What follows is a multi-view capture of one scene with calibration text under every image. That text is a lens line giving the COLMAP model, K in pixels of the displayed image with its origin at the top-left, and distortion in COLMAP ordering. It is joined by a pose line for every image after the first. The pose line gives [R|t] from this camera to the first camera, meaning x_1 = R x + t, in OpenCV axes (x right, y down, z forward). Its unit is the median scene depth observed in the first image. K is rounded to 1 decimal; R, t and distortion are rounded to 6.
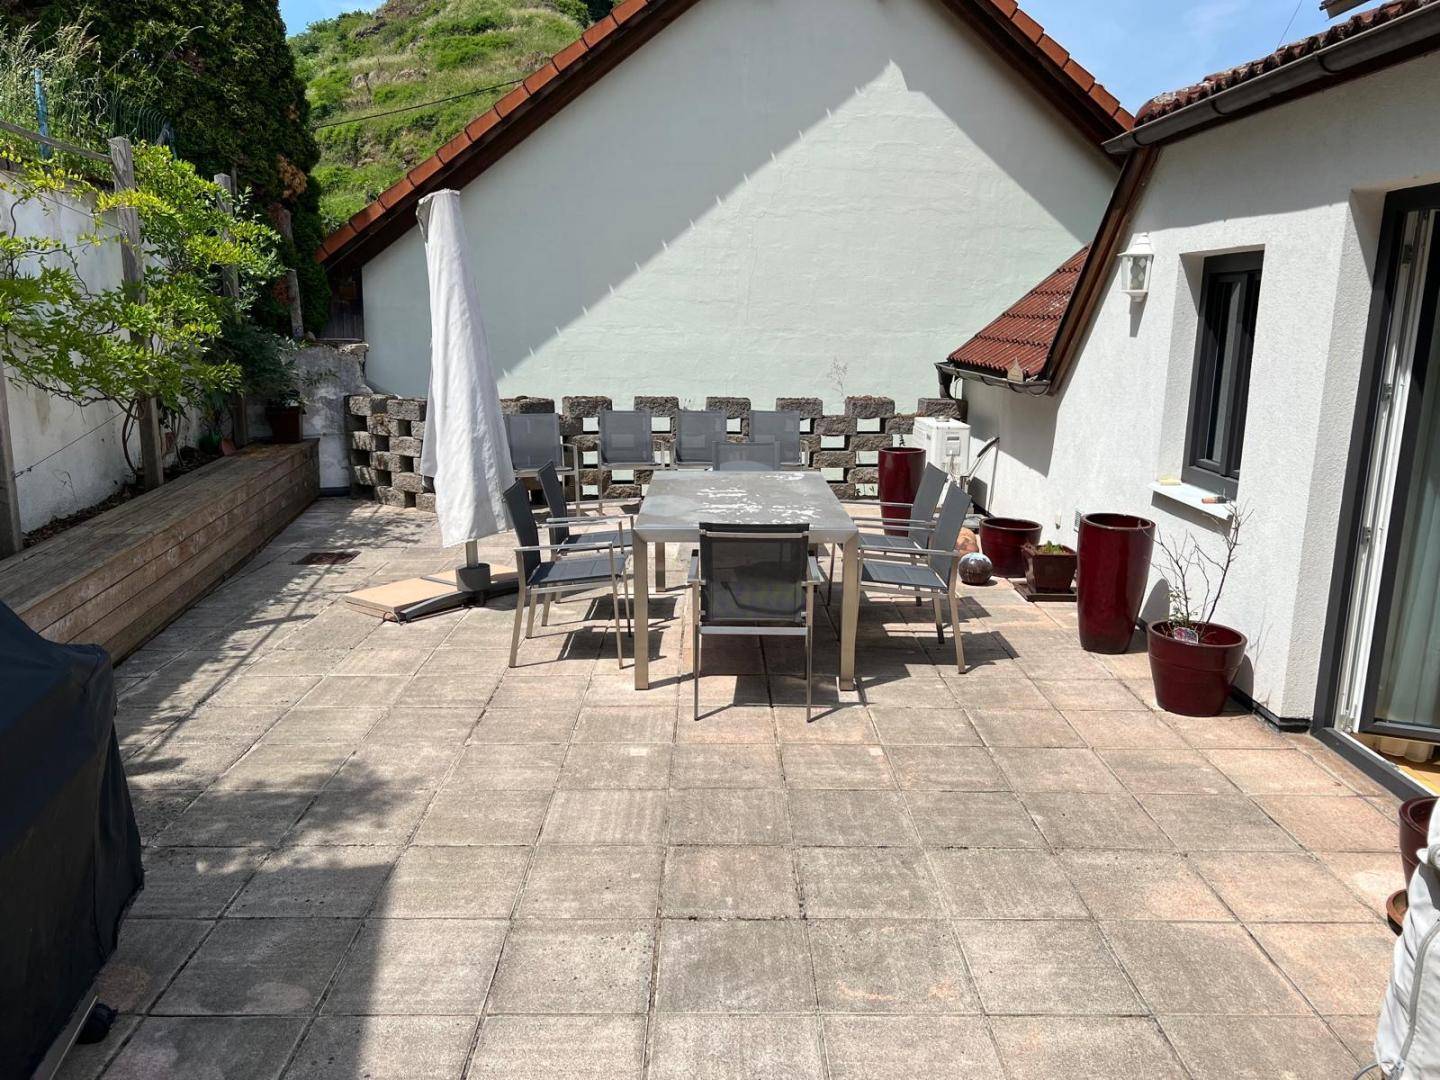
lens RADIAL K [[1078.5, 0, 719.1], [0, 1078.5, 534.7], [0, 0, 1]] dist [0.047923, -0.053405]
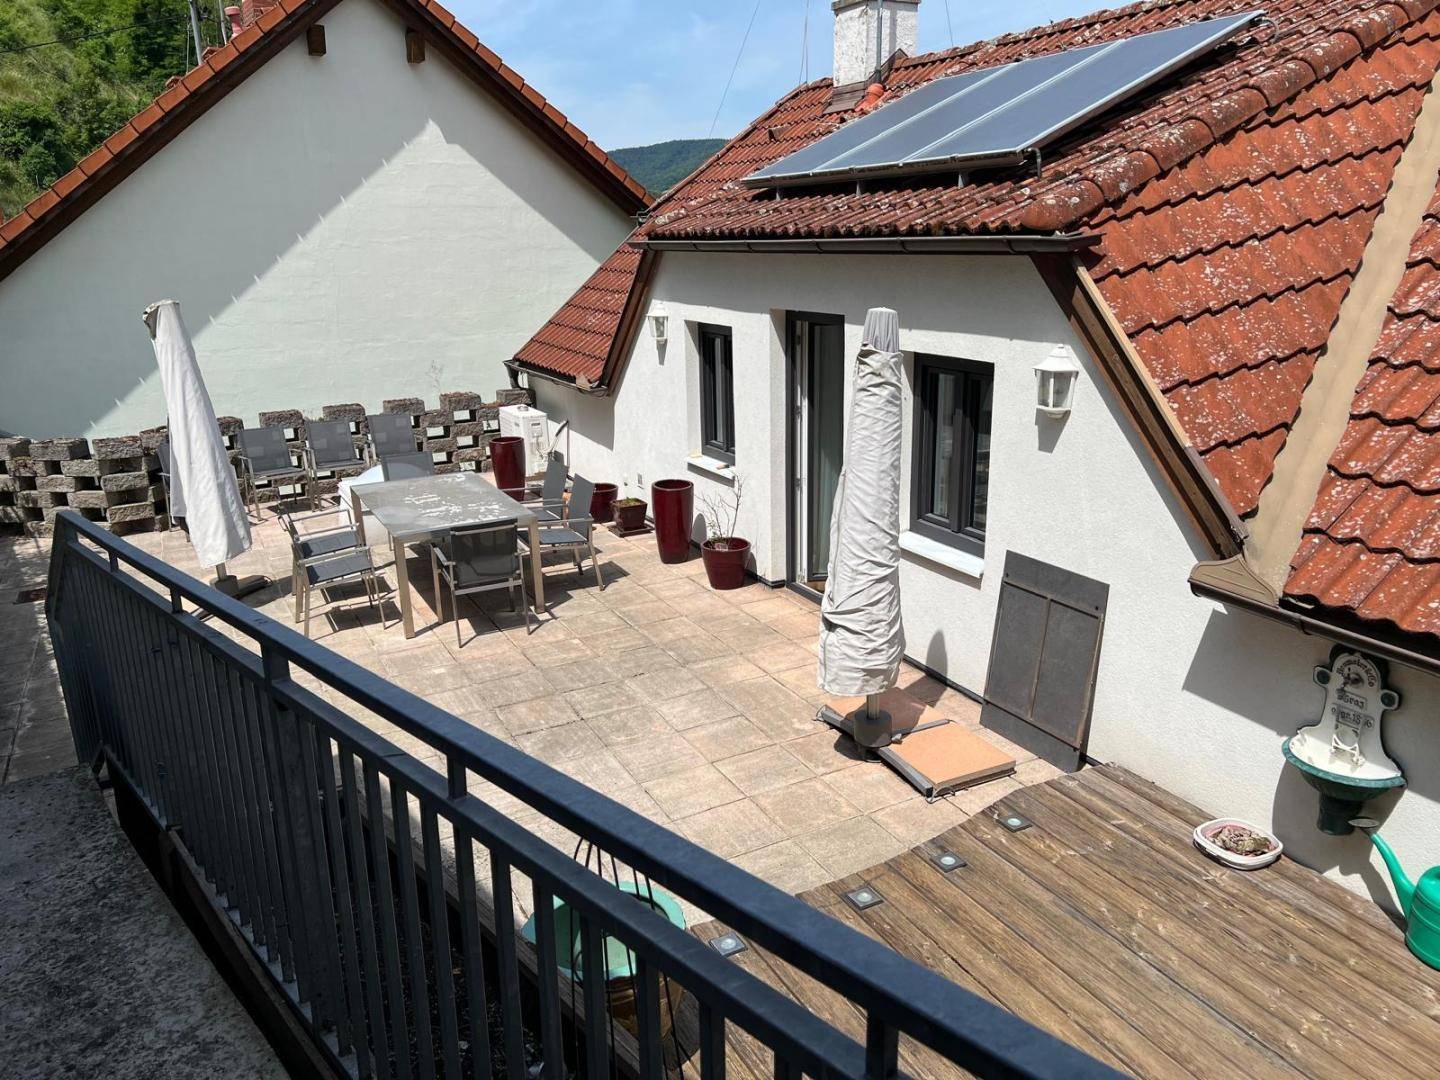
lens RADIAL K [[1078.5, 0, 721.5], [0, 1078.5, 540.1], [0, 0, 1]] dist [0.047923, -0.053405]
pose [[0.890599, -0.160133, 0.425666, -0.270915], [0.128836, 0.986454, 0.101540, -0.081521], [-0.436160, -0.035590, 0.899165, -0.501741]]
